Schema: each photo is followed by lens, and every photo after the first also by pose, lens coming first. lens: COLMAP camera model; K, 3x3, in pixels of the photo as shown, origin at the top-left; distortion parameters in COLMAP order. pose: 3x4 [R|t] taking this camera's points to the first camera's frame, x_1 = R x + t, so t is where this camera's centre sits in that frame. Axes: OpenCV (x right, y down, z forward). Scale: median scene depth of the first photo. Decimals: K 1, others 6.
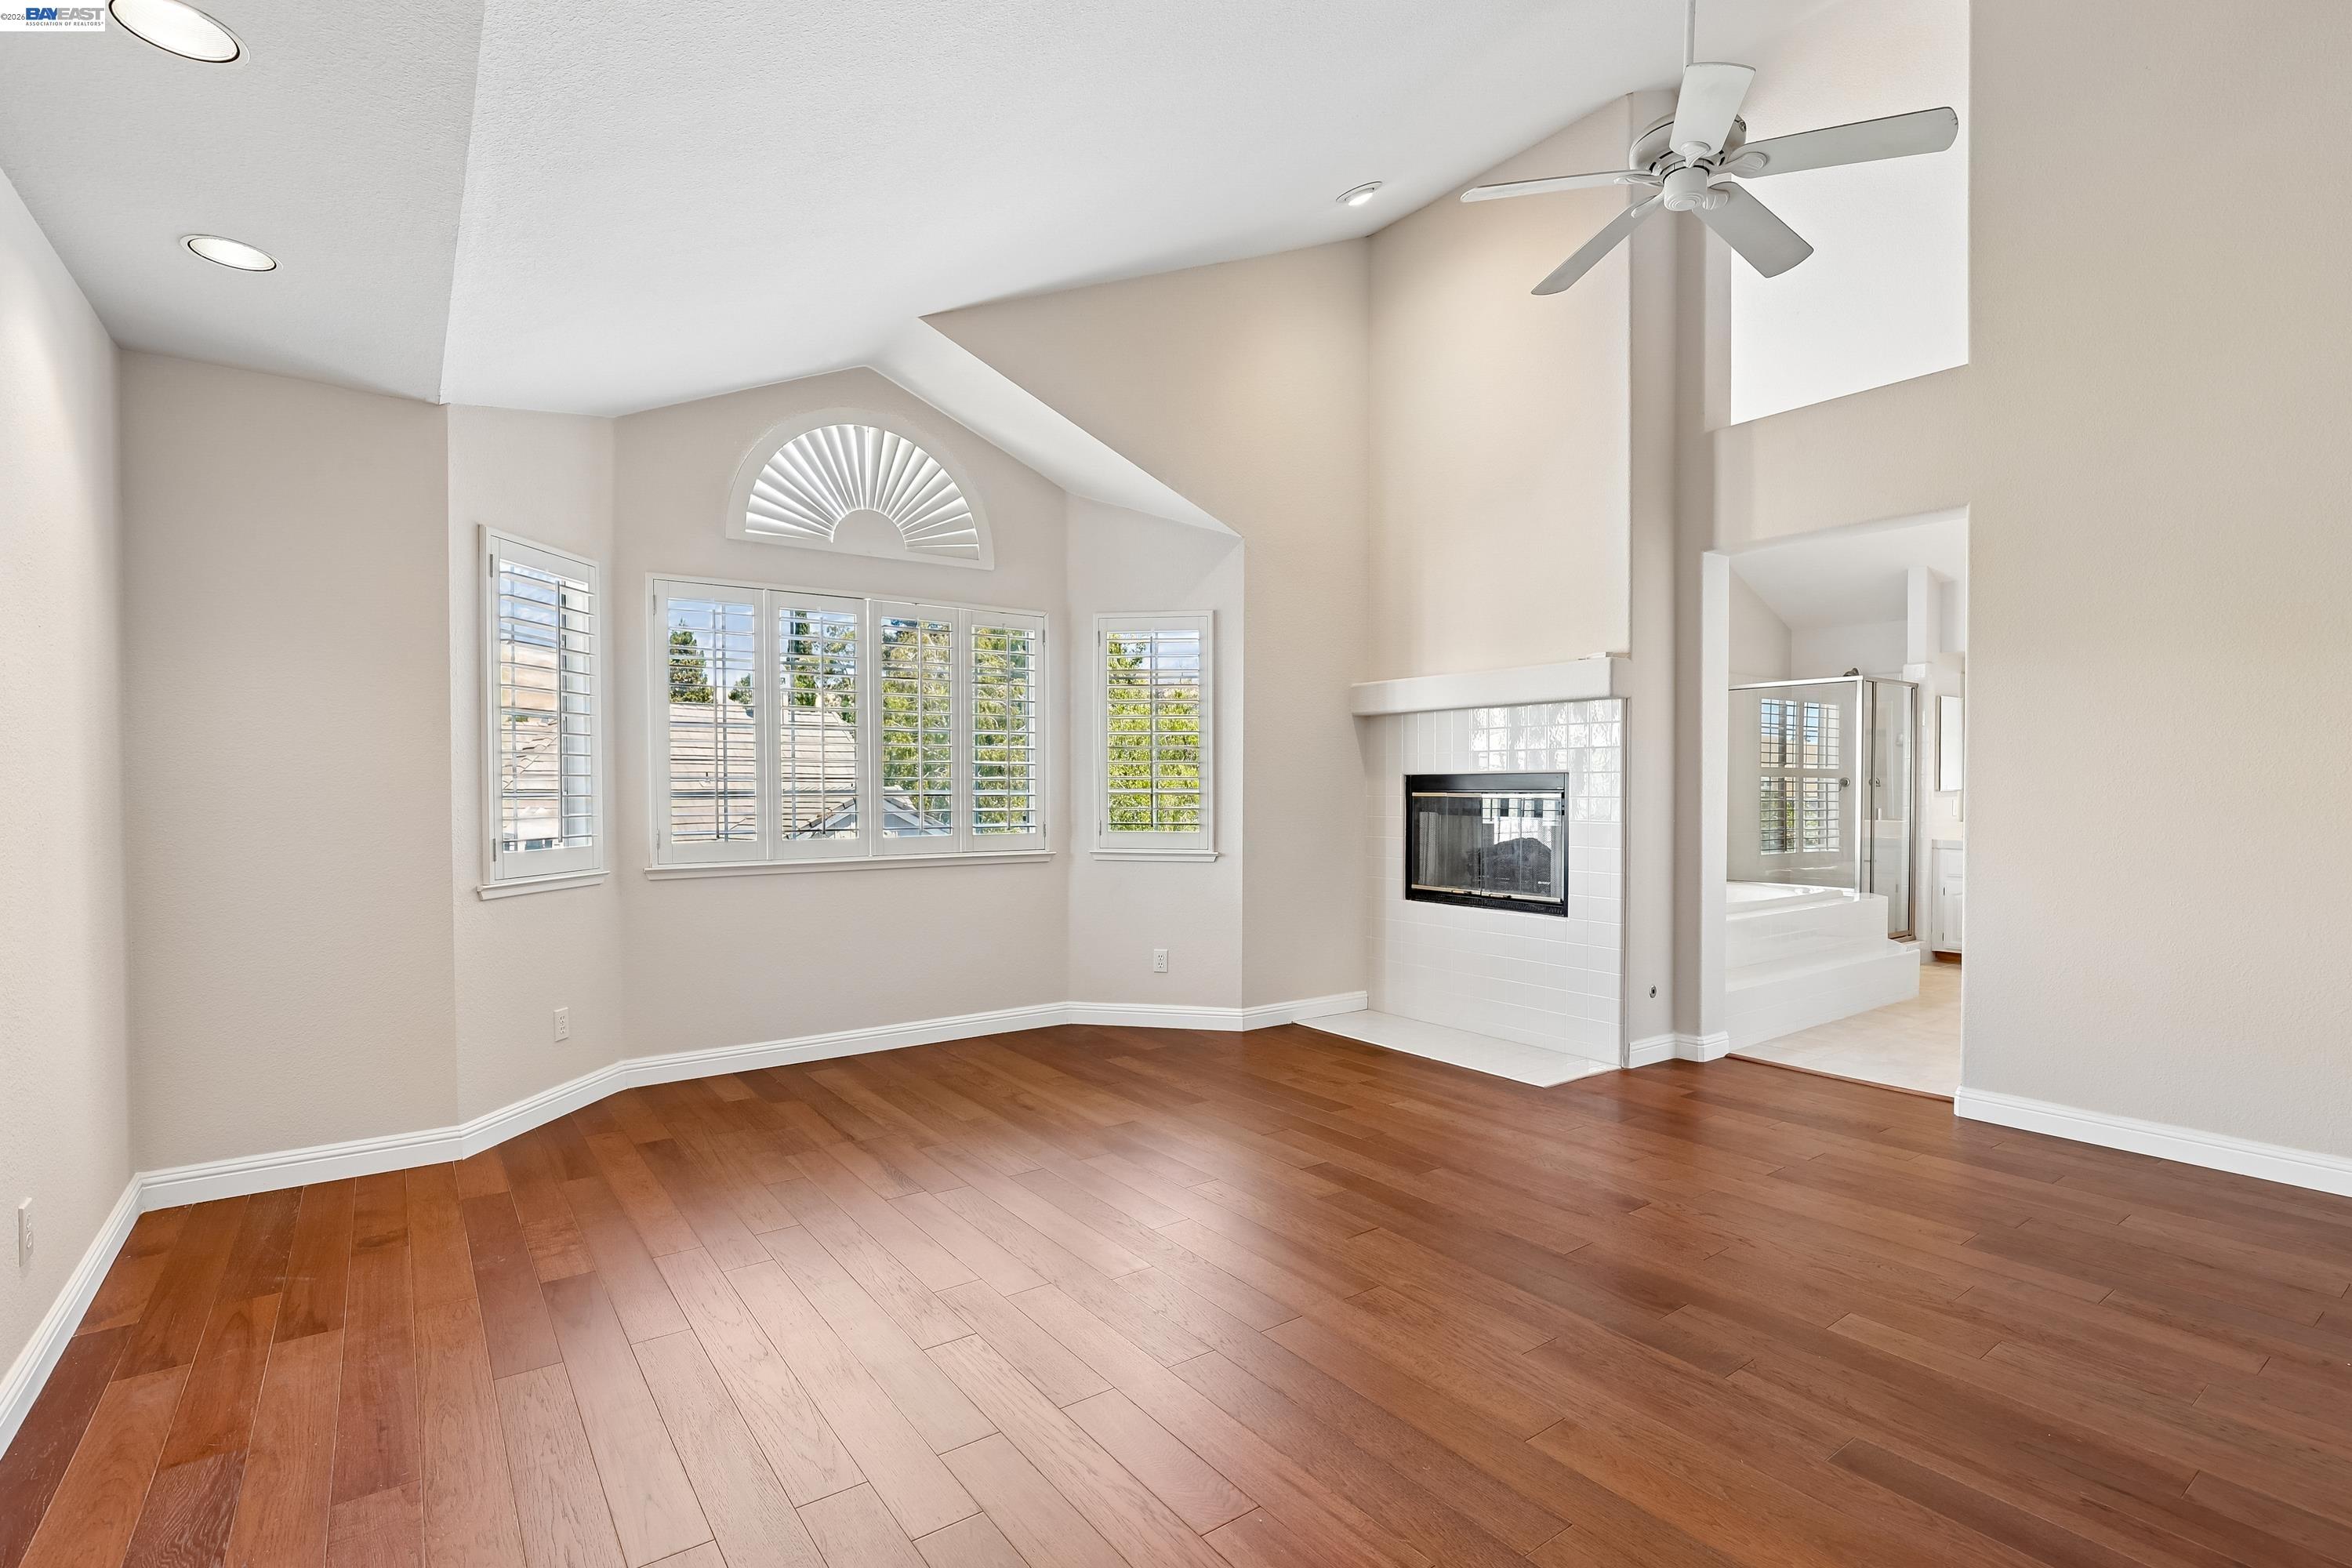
lens RADIAL K [[1088.9, 0, 1178.3], [0, 1088.9, 796.3], [0, 0, 1]] dist [-0.014091, 0.006834]
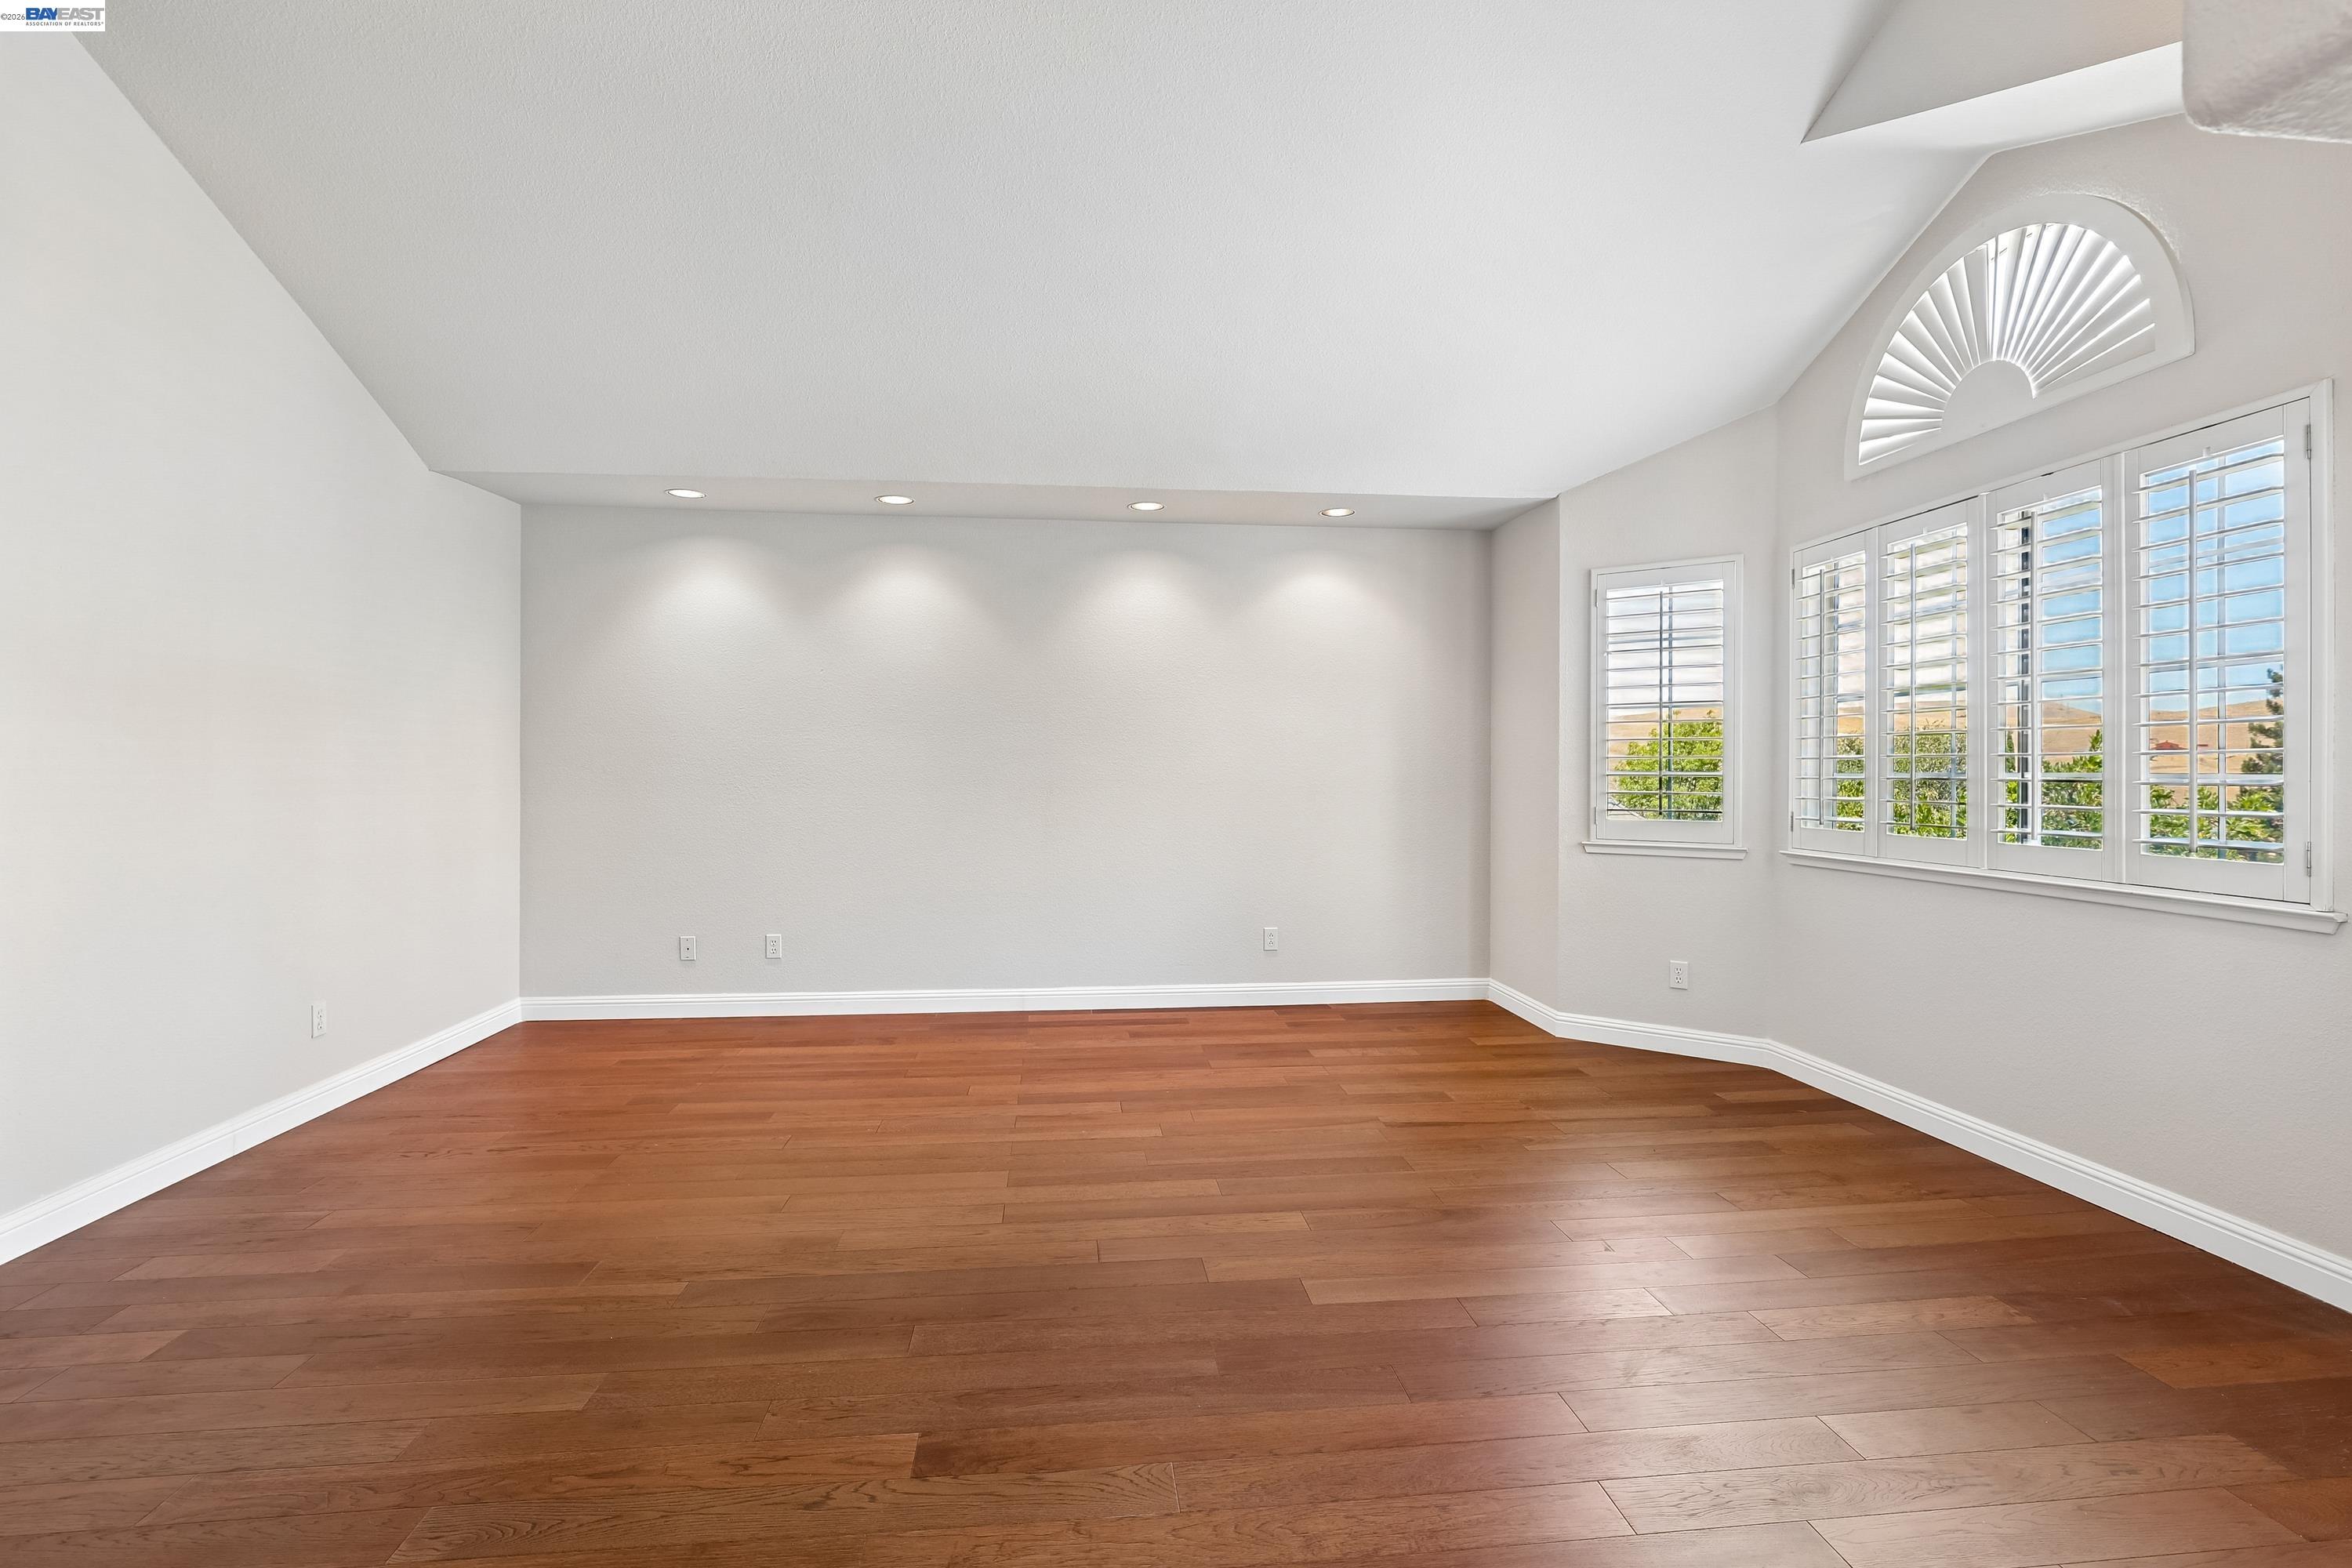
lens RADIAL K [[1088.9, 0, 1185.9], [0, 1088.9, 755.8], [0, 0, 1]] dist [-0.014091, 0.006834]
pose [[-0.490530, -0.011302, -0.871351, 0.595152], [-0.010658, 0.999919, -0.006970, -0.006443], [0.871359, 0.005868, -0.490610, 0.959413]]
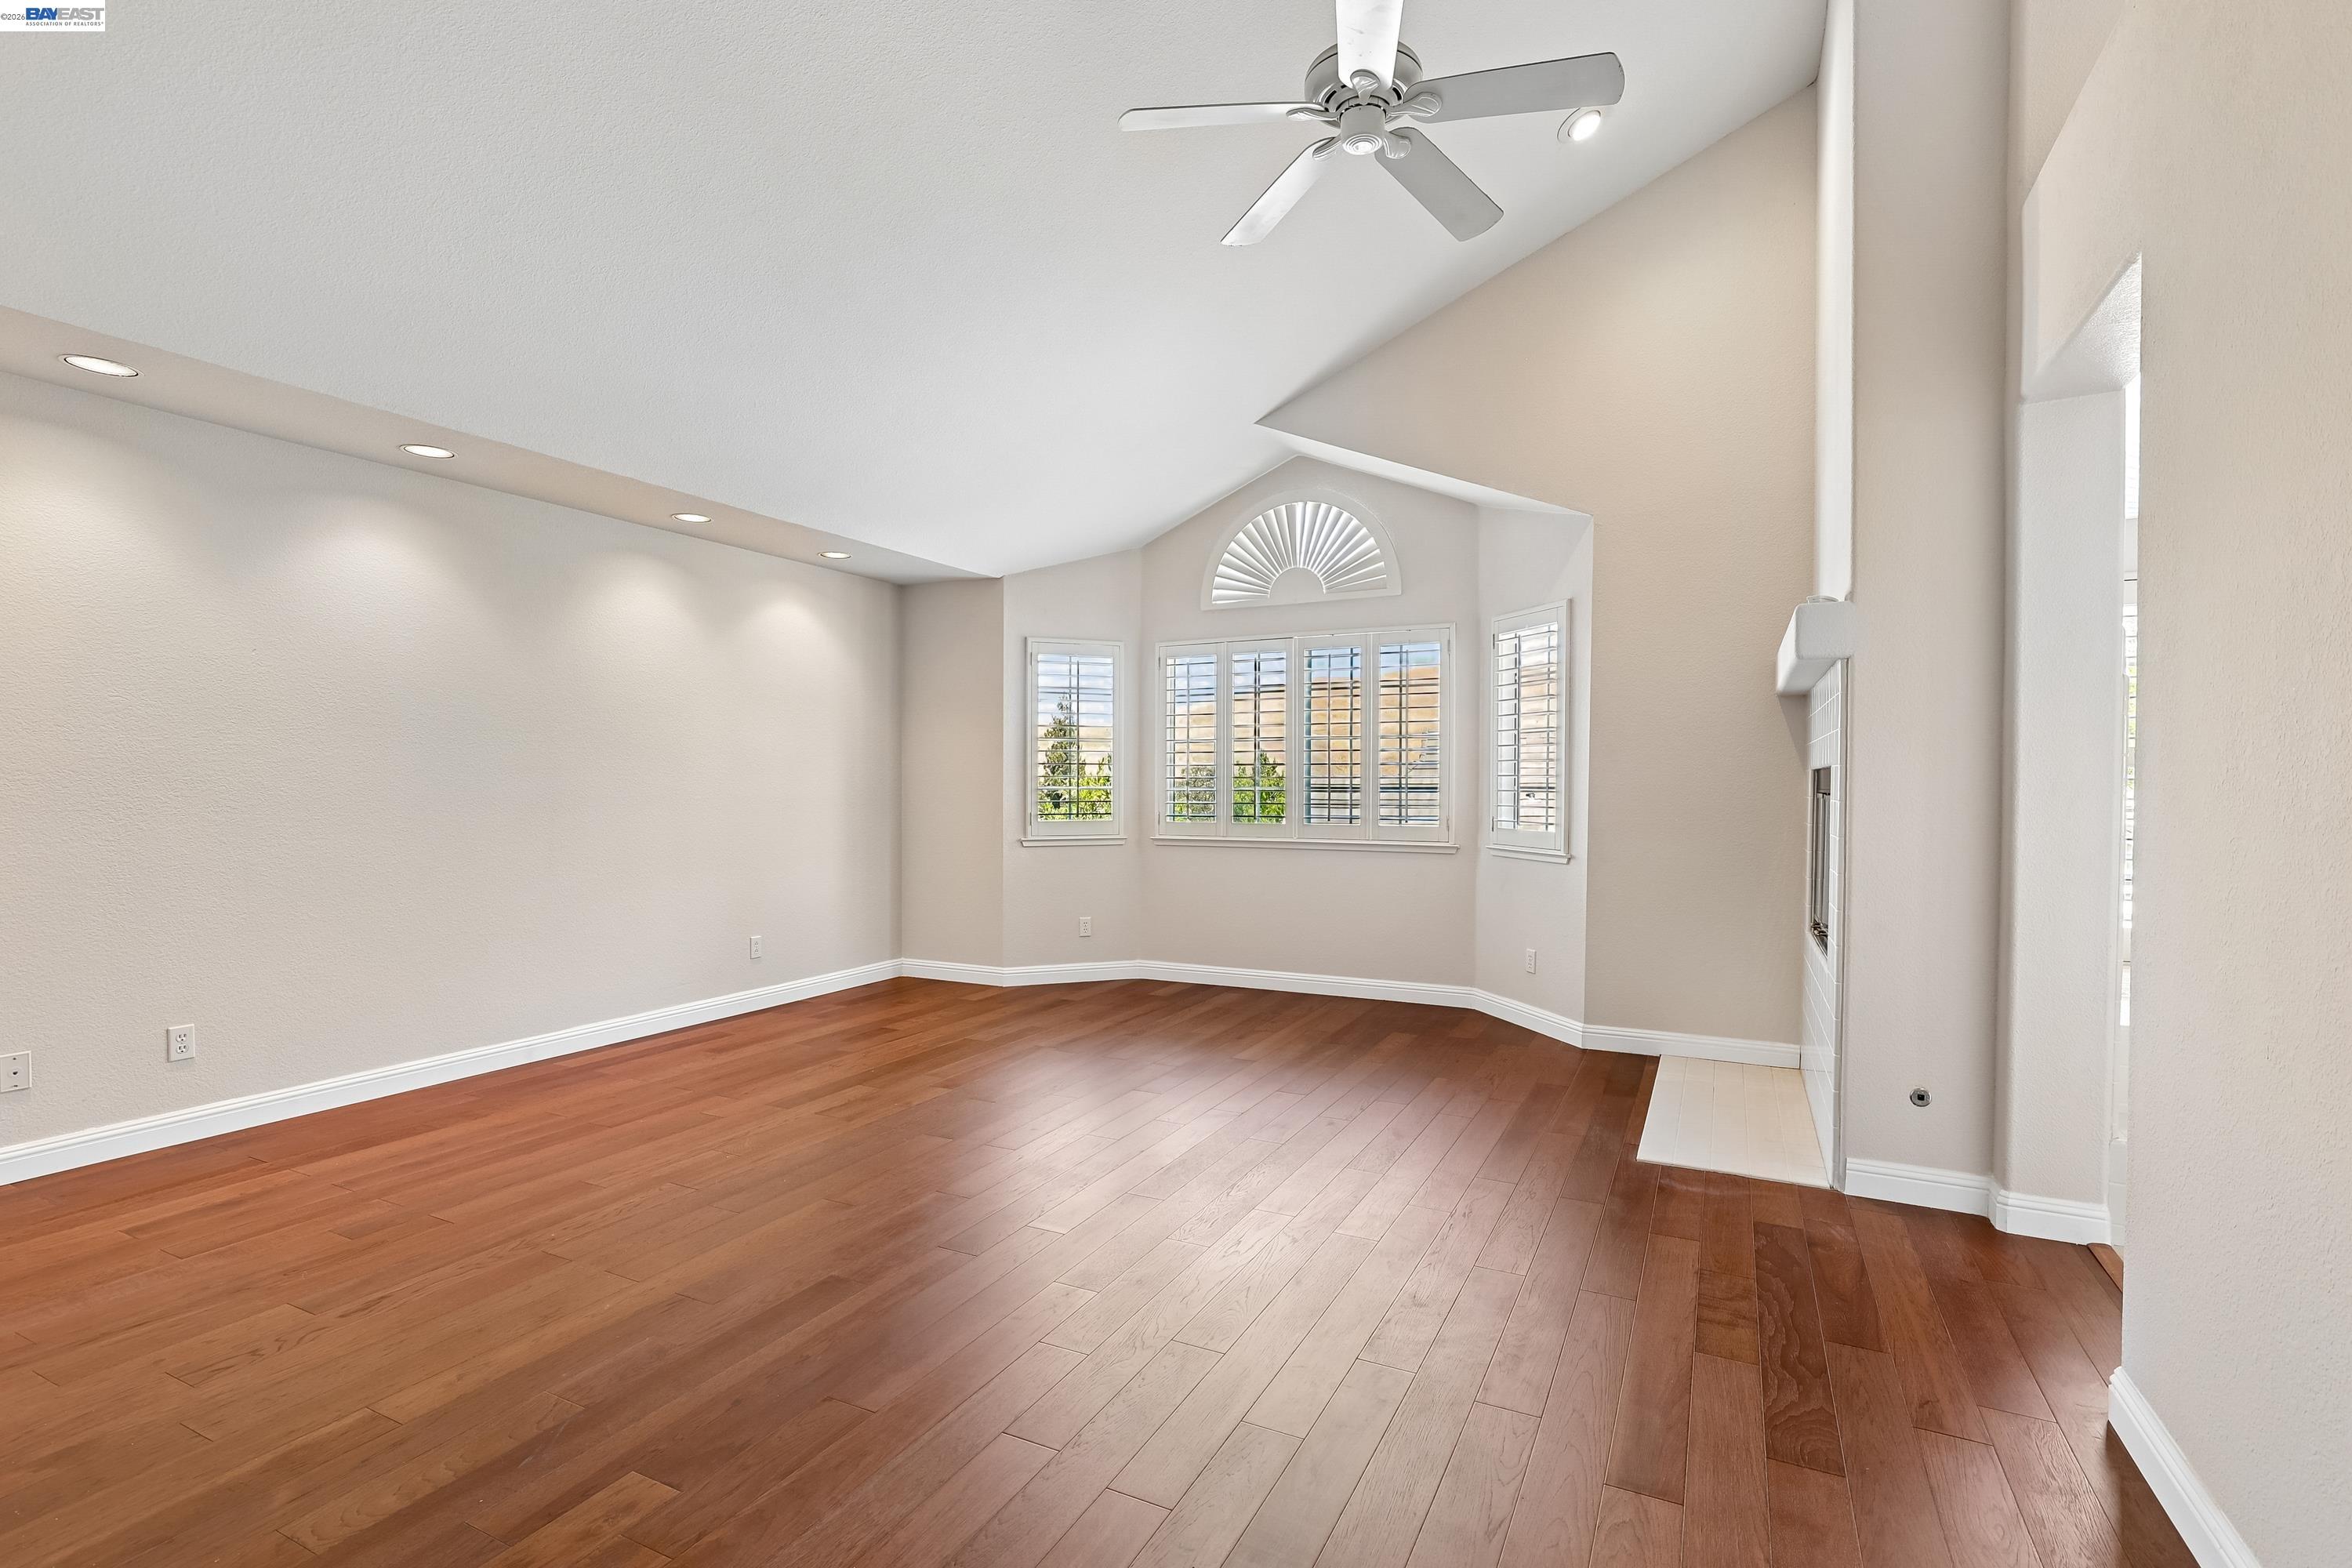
lens RADIAL K [[1088.9, 0, 1190.2], [0, 1088.9, 788.0], [0, 0, 1]] dist [-0.014091, 0.006834]
pose [[0.466460, 0.004421, -0.884531, 0.844191], [-0.010433, 0.999945, -0.000503, -0.002492], [0.884481, 0.009463, 0.466481, 0.316174]]
